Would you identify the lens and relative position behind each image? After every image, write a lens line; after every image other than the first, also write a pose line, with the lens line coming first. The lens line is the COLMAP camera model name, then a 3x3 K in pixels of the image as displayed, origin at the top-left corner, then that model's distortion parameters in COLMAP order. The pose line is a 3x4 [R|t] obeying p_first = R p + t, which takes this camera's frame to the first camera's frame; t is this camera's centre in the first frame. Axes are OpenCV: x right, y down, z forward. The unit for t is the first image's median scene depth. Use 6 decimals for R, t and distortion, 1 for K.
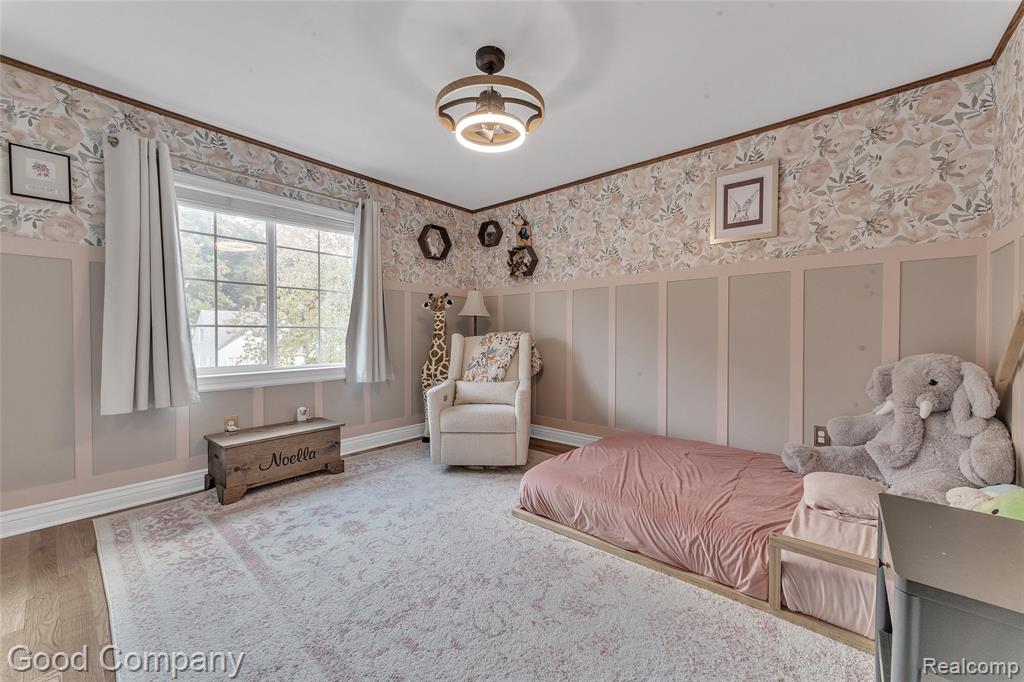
lens RADIAL K [[398.5, 0, 510.2], [0, 398.5, 338.7], [0, 0, 1]] dist [0.000286, 0.000054]
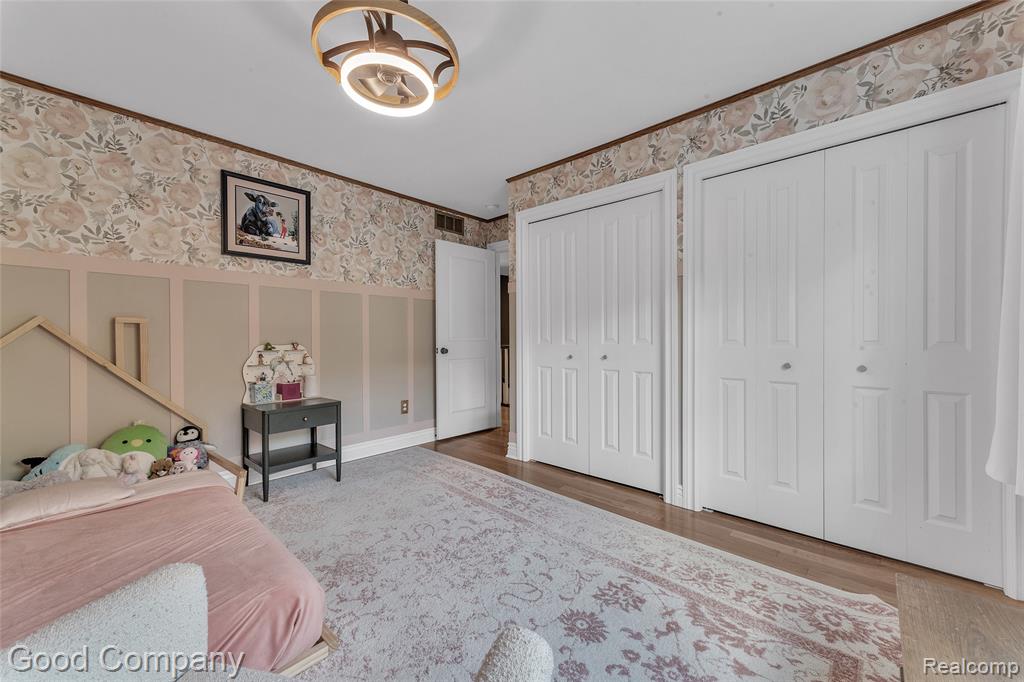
lens RADIAL K [[398.5, 0, 513.7], [0, 398.5, 340.1], [0, 0, 1]] dist [0.000286, 0.000054]
pose [[-0.999579, 0.002470, 0.028913, -0.303134], [0.002969, 0.999848, 0.017203, -0.031288], [-0.028867, 0.017281, -0.999434, 1.721748]]
